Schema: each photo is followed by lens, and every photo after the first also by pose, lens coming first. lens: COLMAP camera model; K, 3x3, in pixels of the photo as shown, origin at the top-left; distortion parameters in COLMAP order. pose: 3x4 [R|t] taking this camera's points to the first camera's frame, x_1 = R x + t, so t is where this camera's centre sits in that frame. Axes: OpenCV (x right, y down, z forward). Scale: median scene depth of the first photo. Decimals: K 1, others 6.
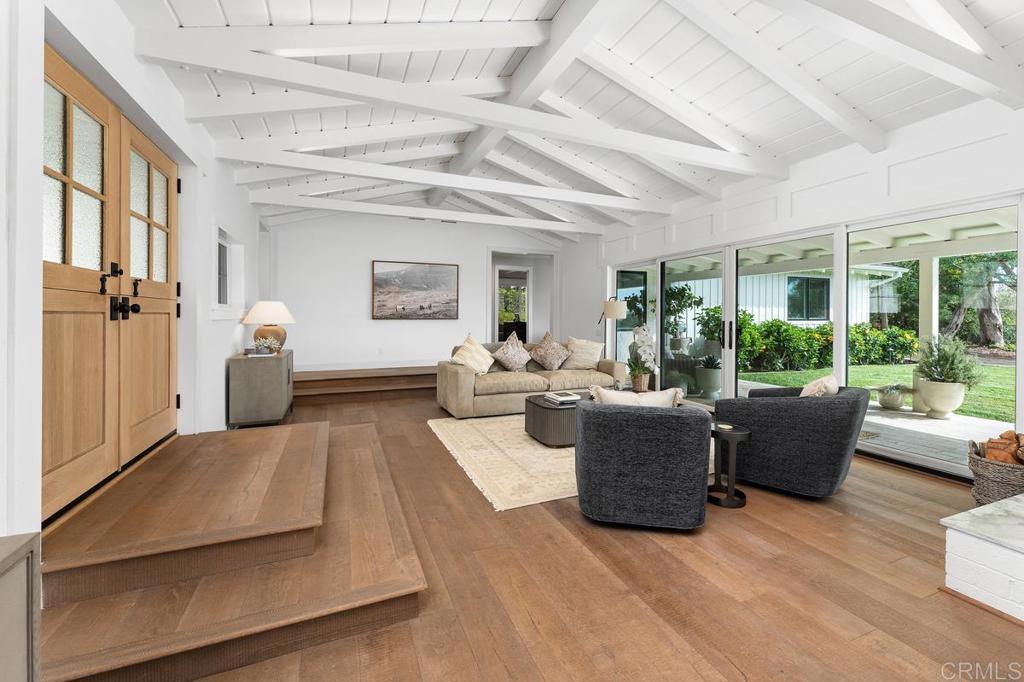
lens RADIAL K [[419.1, 0, 516.4], [0, 419.1, 324.7], [0, 0, 1]] dist [0.003002, -0.000298]
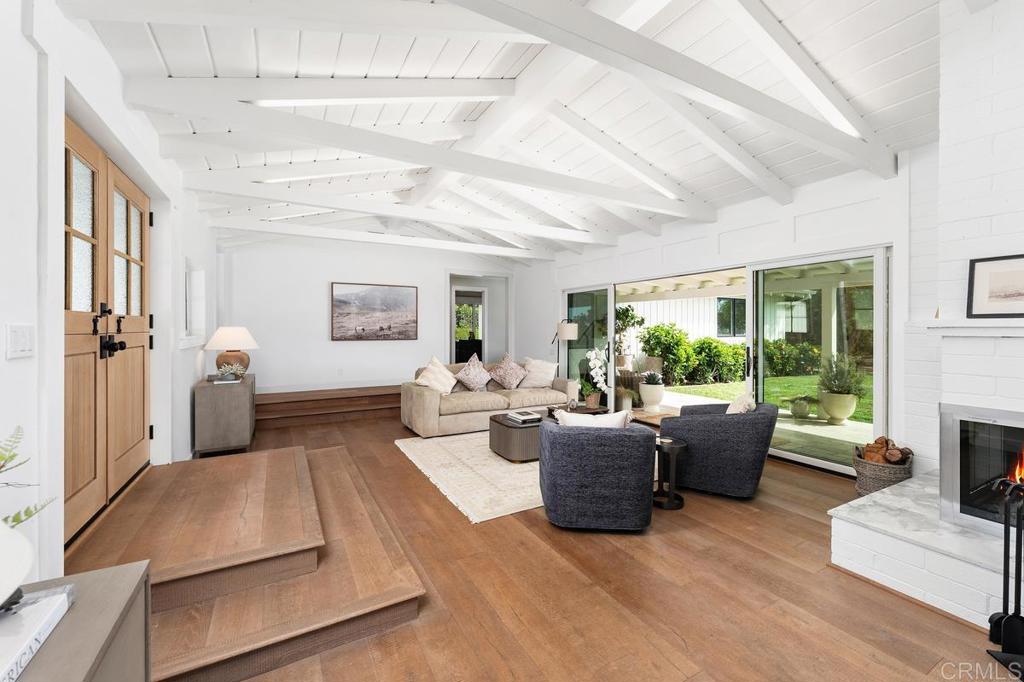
lens RADIAL K [[419.1, 0, 509.5], [0, 419.1, 332.7], [0, 0, 1]] dist [0.003002, -0.000298]
pose [[0.993697, -0.004016, 0.112030, -0.072926], [0.004683, 0.999973, -0.005696, -0.057646], [-0.112004, 0.006185, 0.993689, -0.125815]]
